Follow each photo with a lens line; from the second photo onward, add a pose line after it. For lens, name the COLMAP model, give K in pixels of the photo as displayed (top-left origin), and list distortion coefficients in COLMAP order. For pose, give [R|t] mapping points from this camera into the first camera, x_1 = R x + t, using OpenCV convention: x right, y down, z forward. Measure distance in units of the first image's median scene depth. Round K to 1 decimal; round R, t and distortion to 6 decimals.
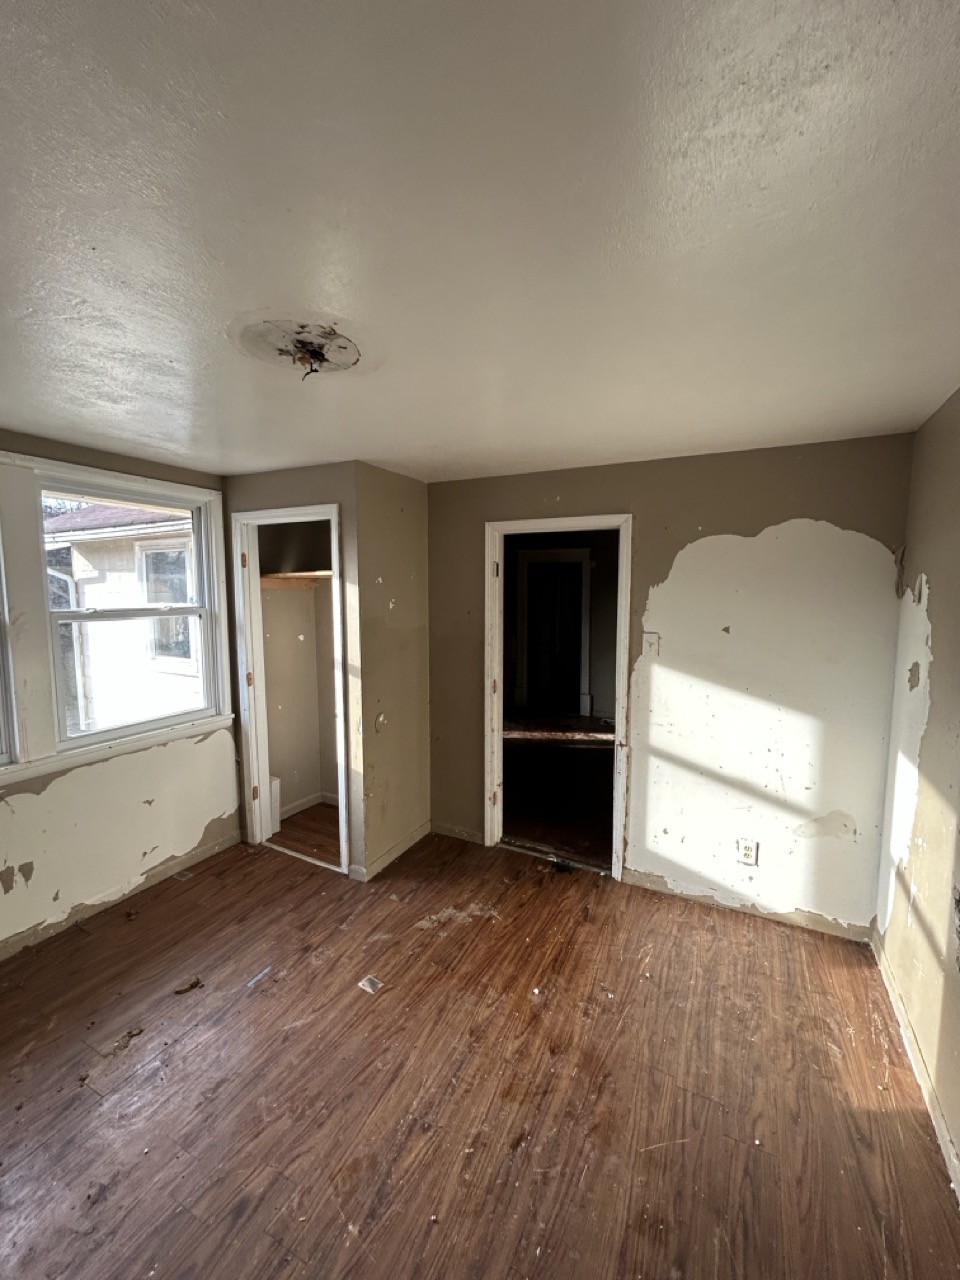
lens RADIAL K [[519.8, 0, 477.5], [0, 519.8, 638.3], [0, 0, 1]] dist [-0.000566, -0.000463]
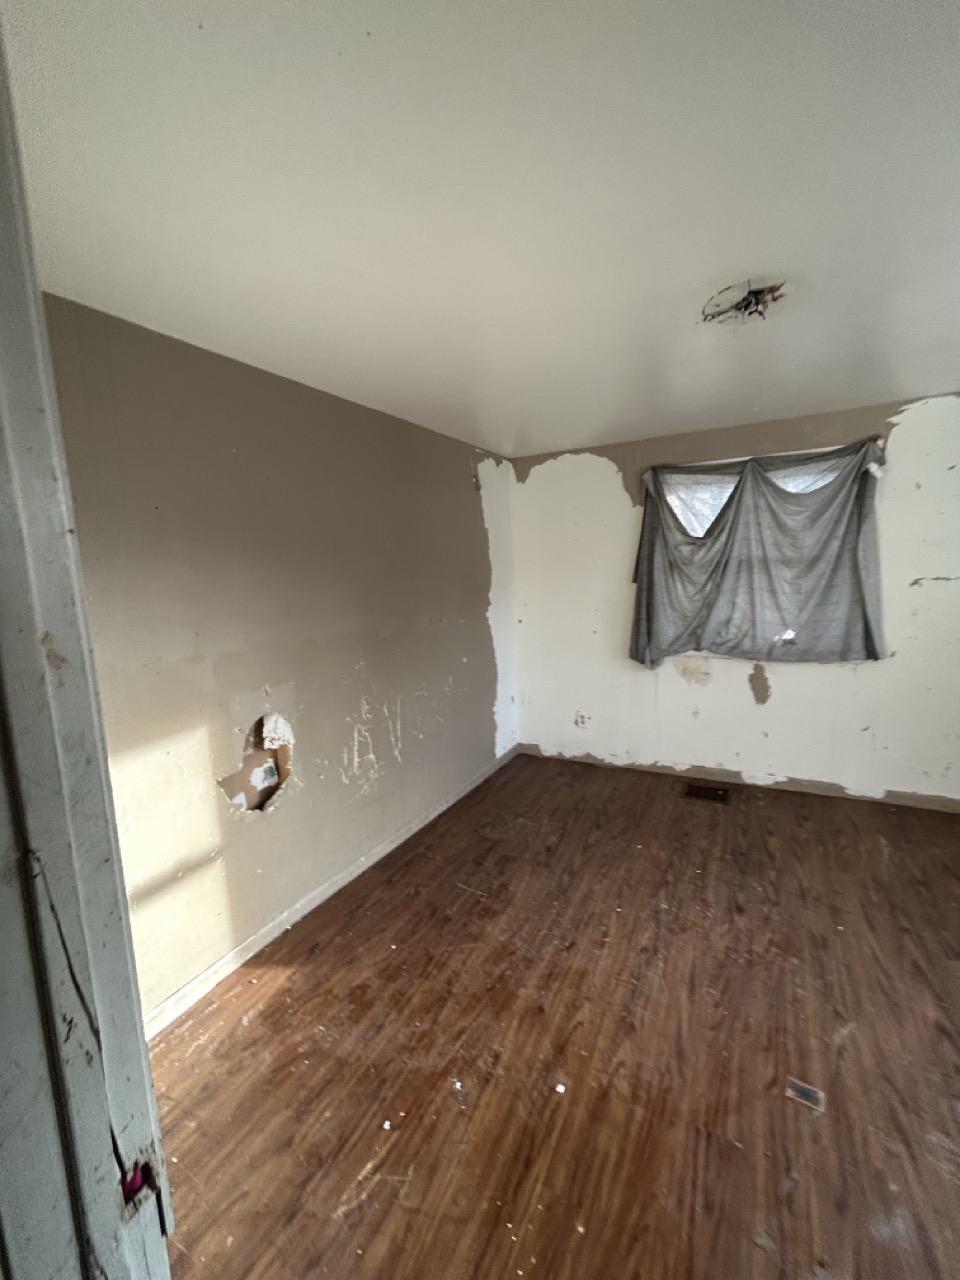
lens RADIAL K [[519.8, 0, 483.8], [0, 519.8, 643.0], [0, 0, 1]] dist [-0.000566, -0.000463]
pose [[-0.999185, 0.036388, 0.017447, 0.192108], [0.039501, 0.970386, 0.238308, -0.084902], [-0.008259, 0.238803, -0.971033, 1.628469]]
